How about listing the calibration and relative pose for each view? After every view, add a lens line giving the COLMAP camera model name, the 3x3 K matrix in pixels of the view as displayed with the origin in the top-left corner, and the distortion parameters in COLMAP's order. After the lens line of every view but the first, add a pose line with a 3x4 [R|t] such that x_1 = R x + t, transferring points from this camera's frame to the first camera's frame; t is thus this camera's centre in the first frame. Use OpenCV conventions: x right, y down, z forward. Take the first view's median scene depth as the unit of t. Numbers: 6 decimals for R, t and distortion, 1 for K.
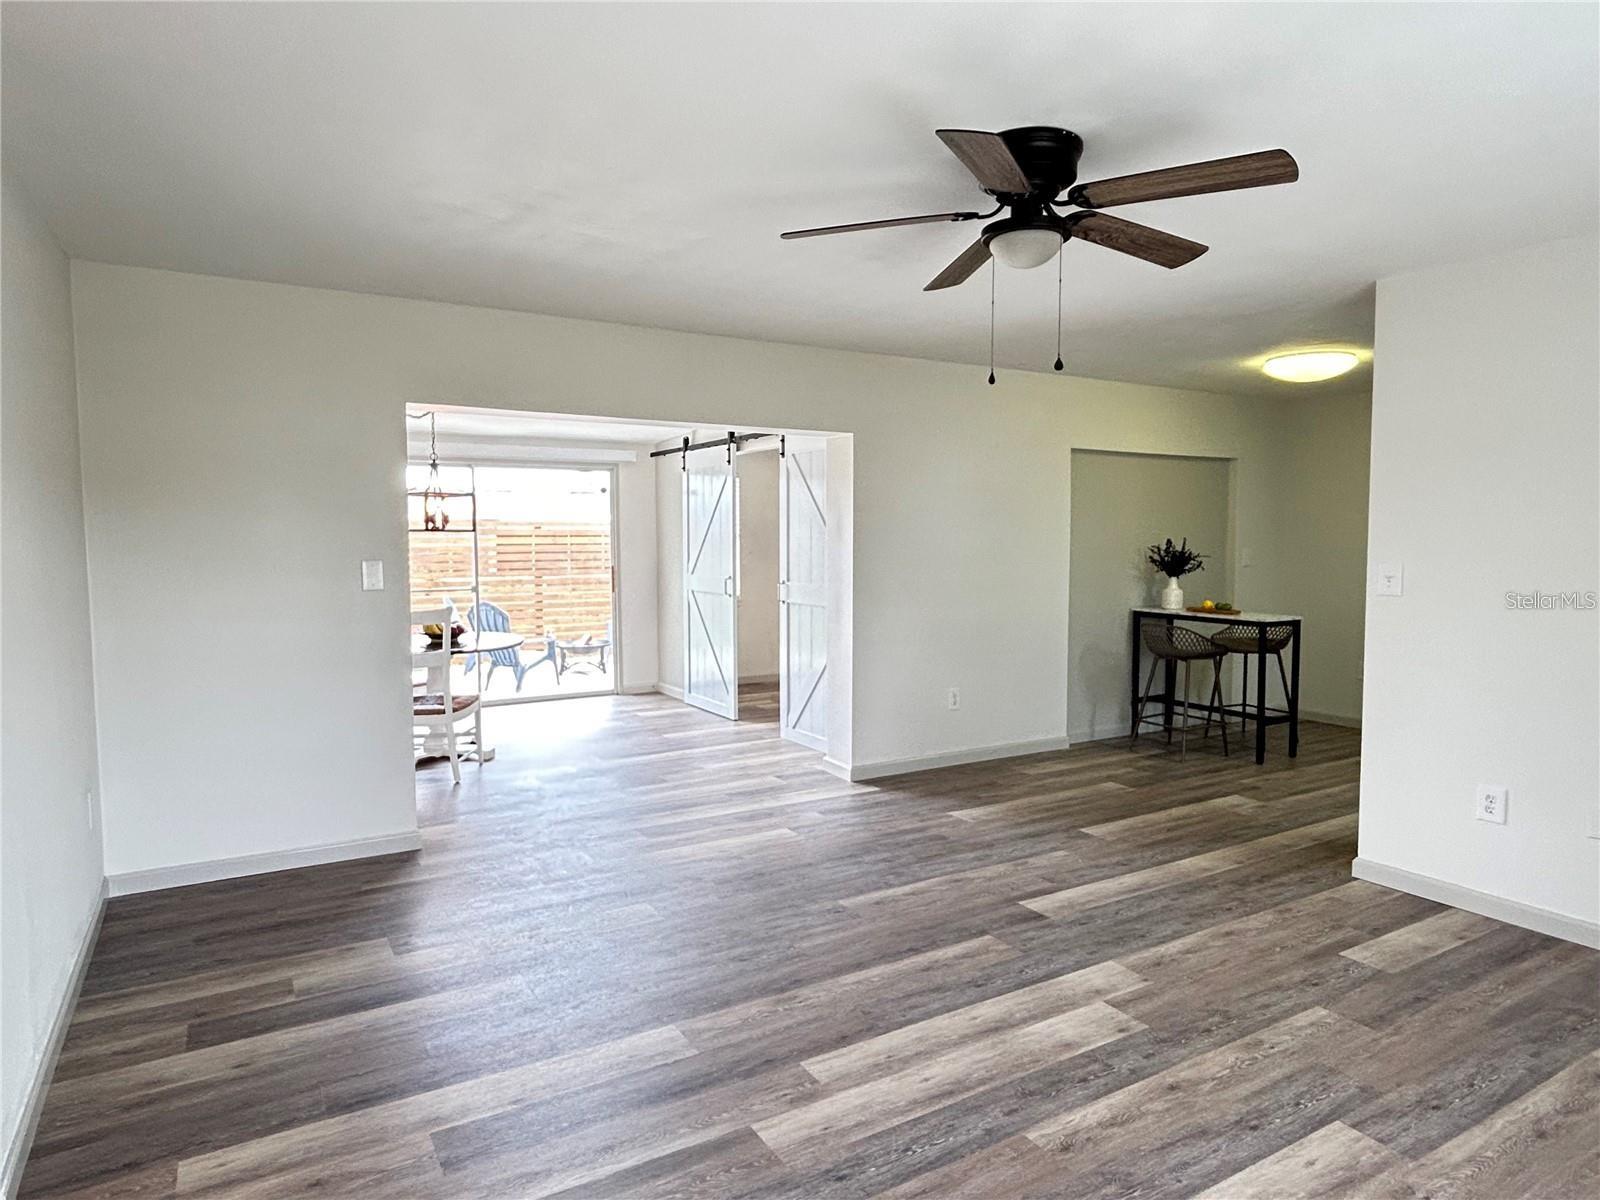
lens RADIAL K [[962.0, 0, 794.7], [0, 962.0, 602.4], [0, 0, 1]] dist [-0.001029, -0.003915]
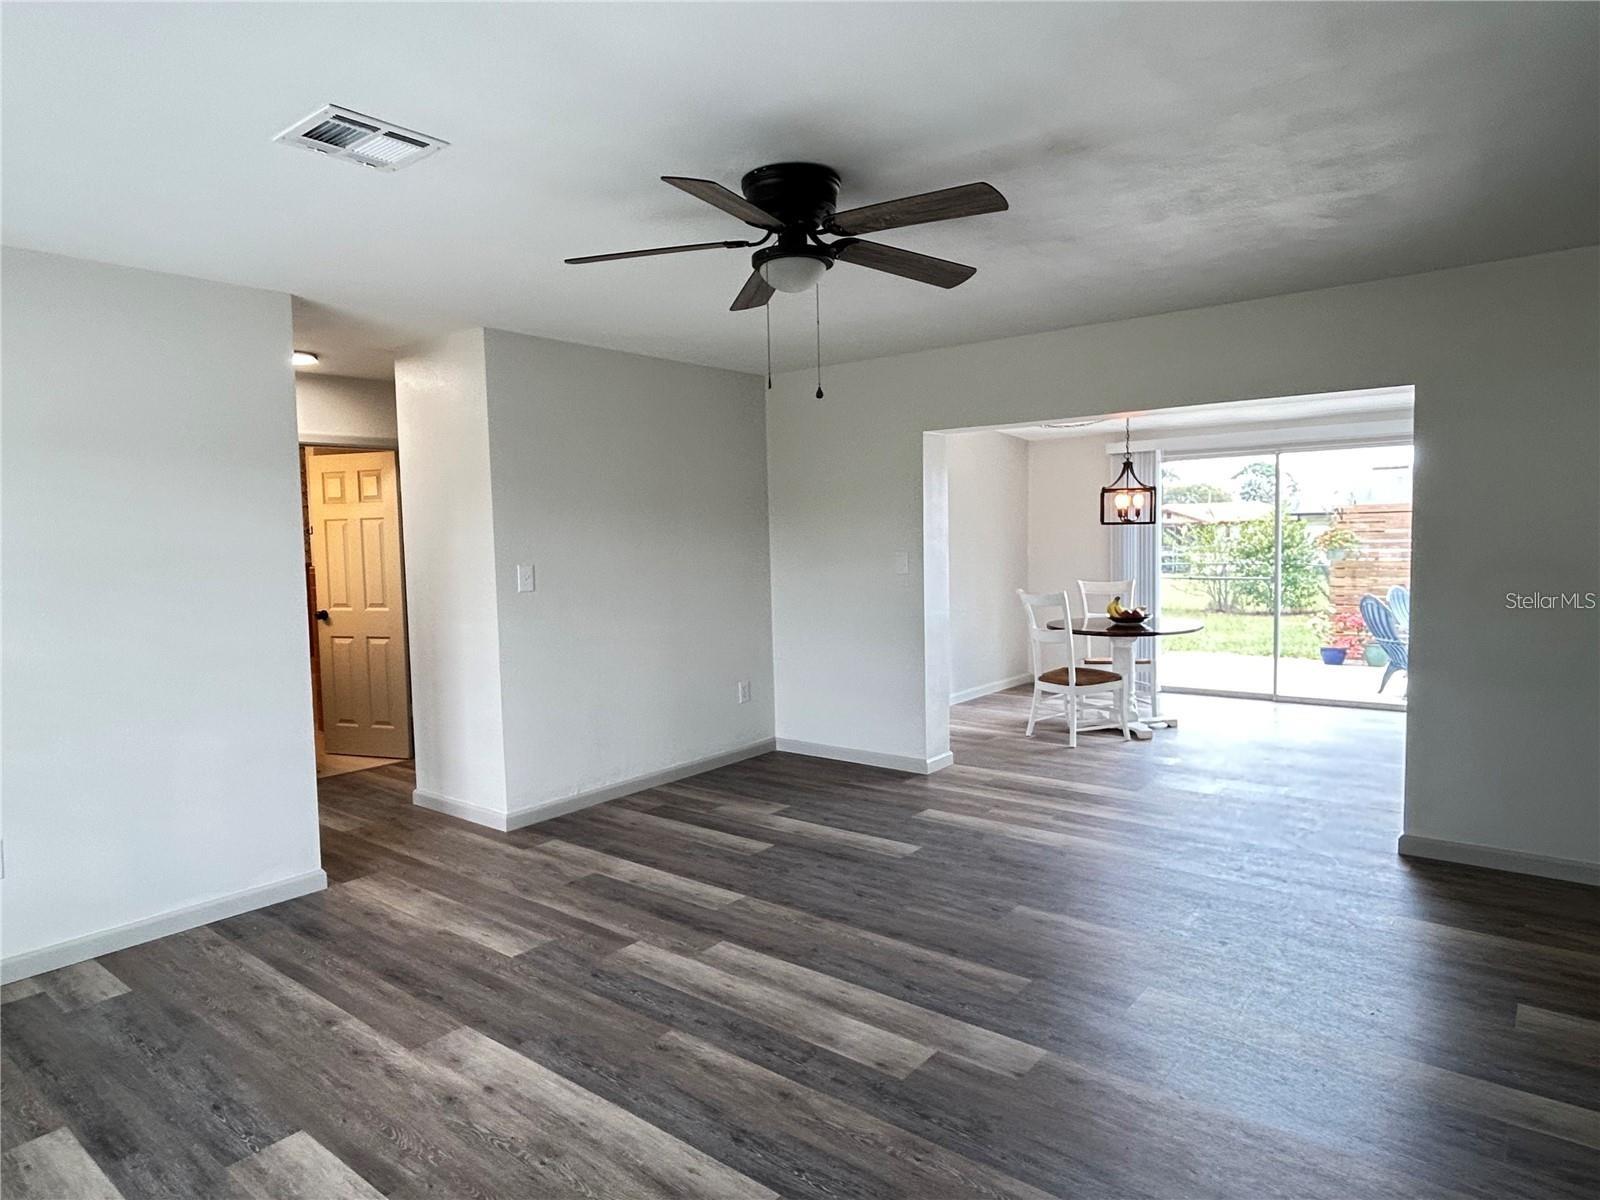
lens RADIAL K [[962.0, 0, 789.9], [0, 962.0, 601.1], [0, 0, 1]] dist [-0.001029, -0.003915]
pose [[0.347343, 0.060487, -0.935785, 0.947565], [-0.043521, 0.997882, 0.048346, -0.040665], [0.936728, 0.023934, 0.349240, 0.468953]]
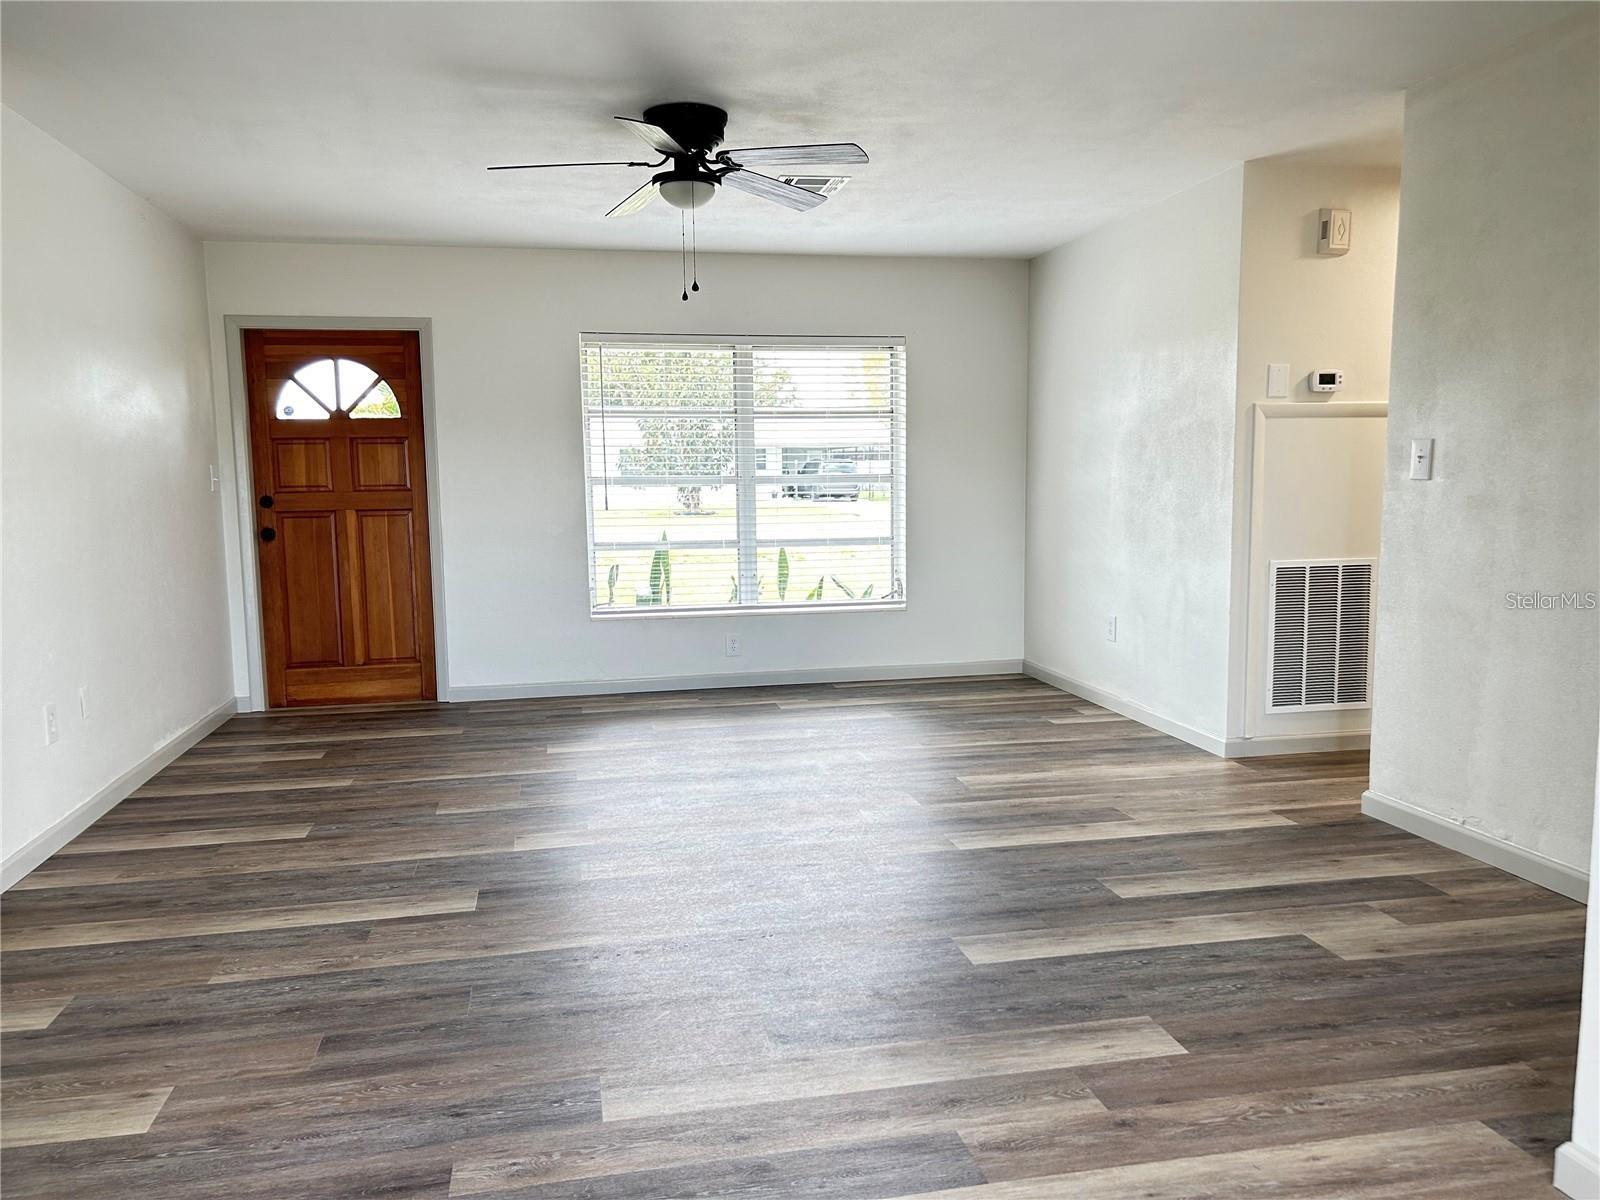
lens RADIAL K [[1202.2, 0, 796.4], [0, 1202.2, 596.8], [0, 0, 1]] dist [0.014282, 0.002320]
pose [[-0.943412, -0.020972, 0.330960, -0.330544], [0.037011, 0.985105, 0.167925, -0.077403], [-0.329552, 0.170671, -0.928583, 1.902171]]
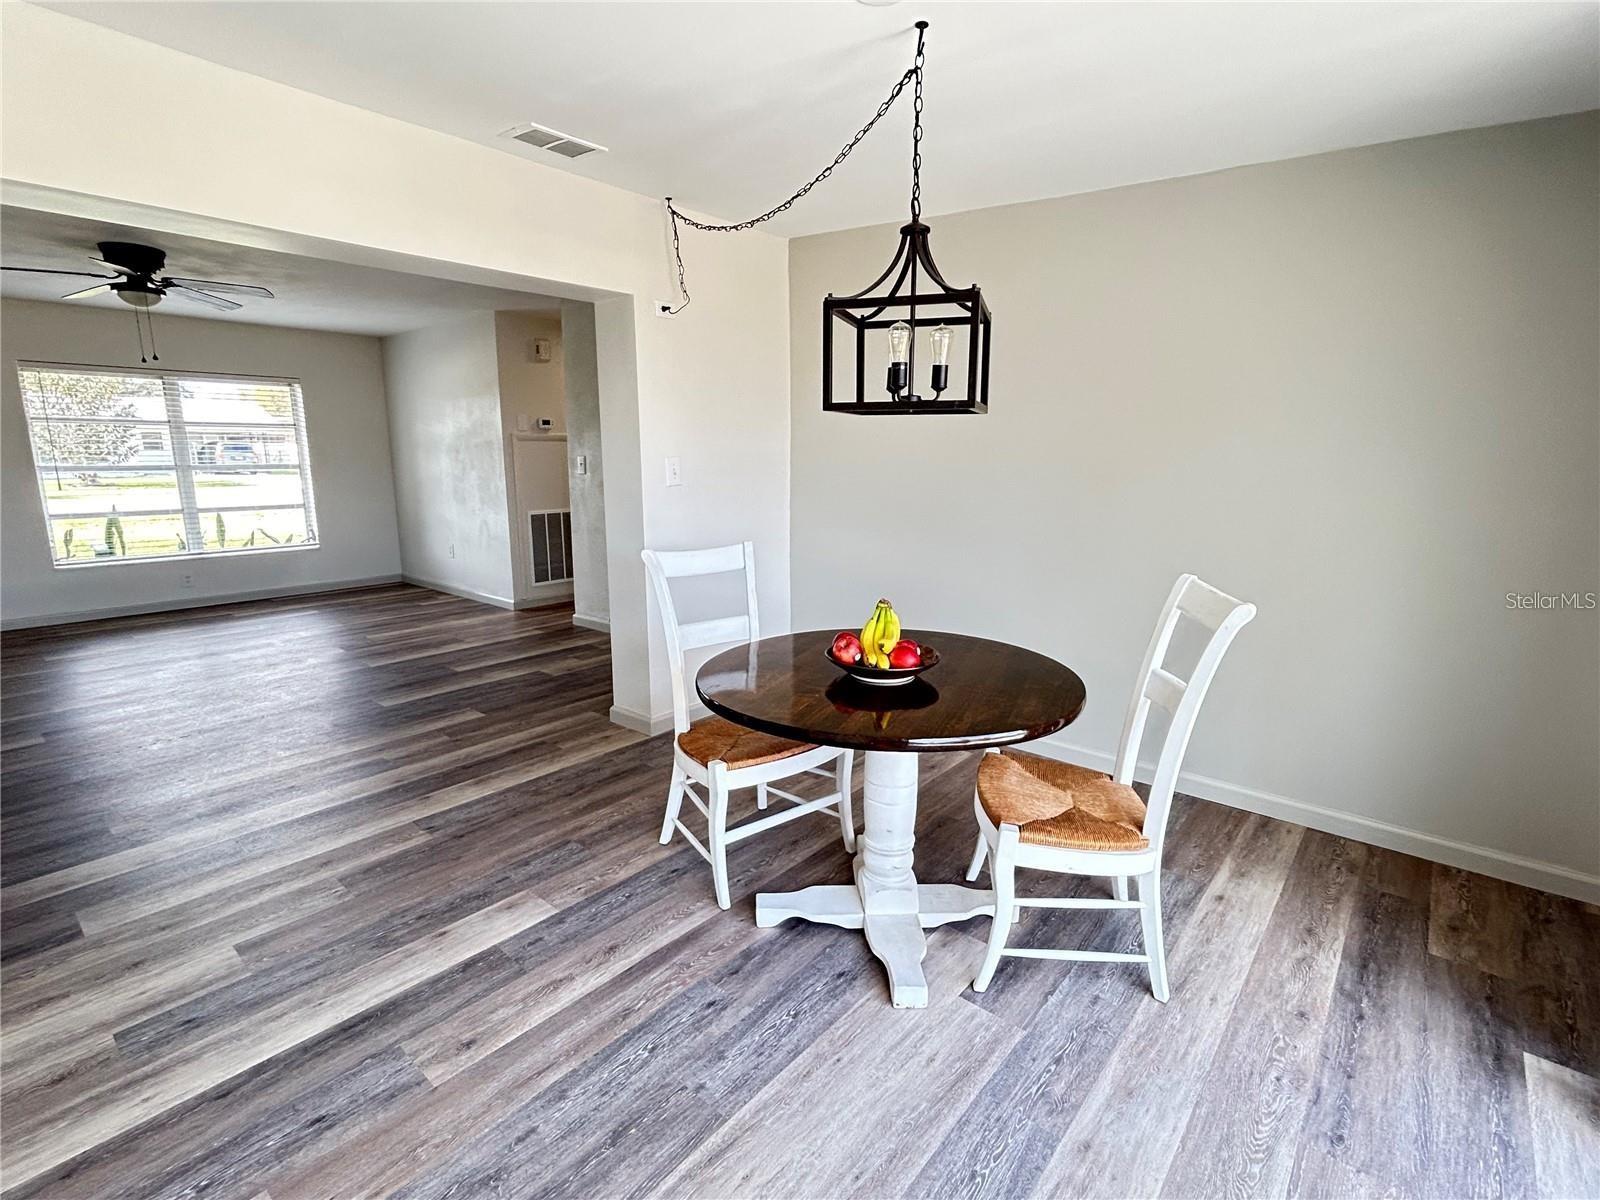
lens RADIAL K [[756.4, 0, 792.8], [0, 756.4, 604.3], [0, 0, 1]] dist [-0.003120, 0.001734]
pose [[-0.947381, 0.062170, -0.314013, -0.409766], [-0.023903, 0.964480, 0.263071, -0.141454], [0.319214, 0.256734, -0.912244, 2.330484]]
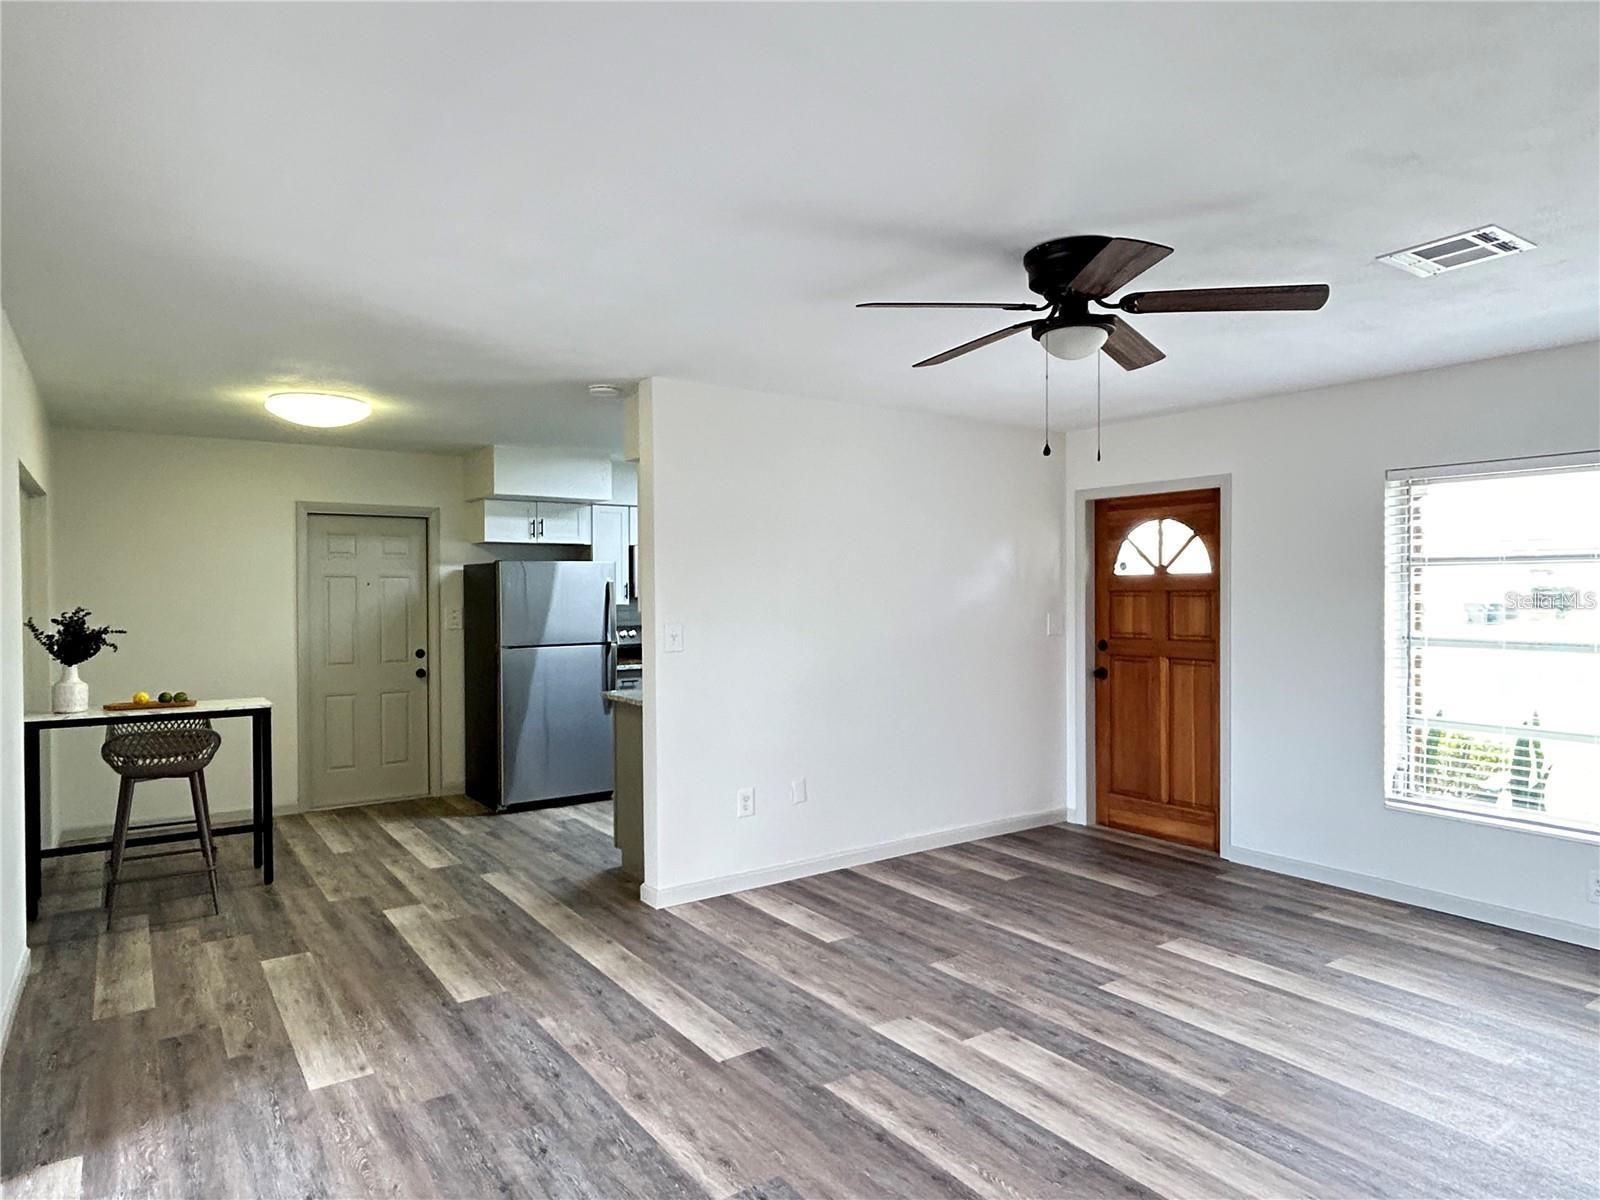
lens RADIAL K [[962.0, 0, 795.5], [0, 962.0, 598.1], [0, 0, 1]] dist [-0.001029, -0.003915]
pose [[-0.071671, -0.006438, 0.997408, -0.624105], [0.074062, 0.997184, 0.011758, -0.085104], [-0.994675, 0.074713, -0.070993, 1.056836]]
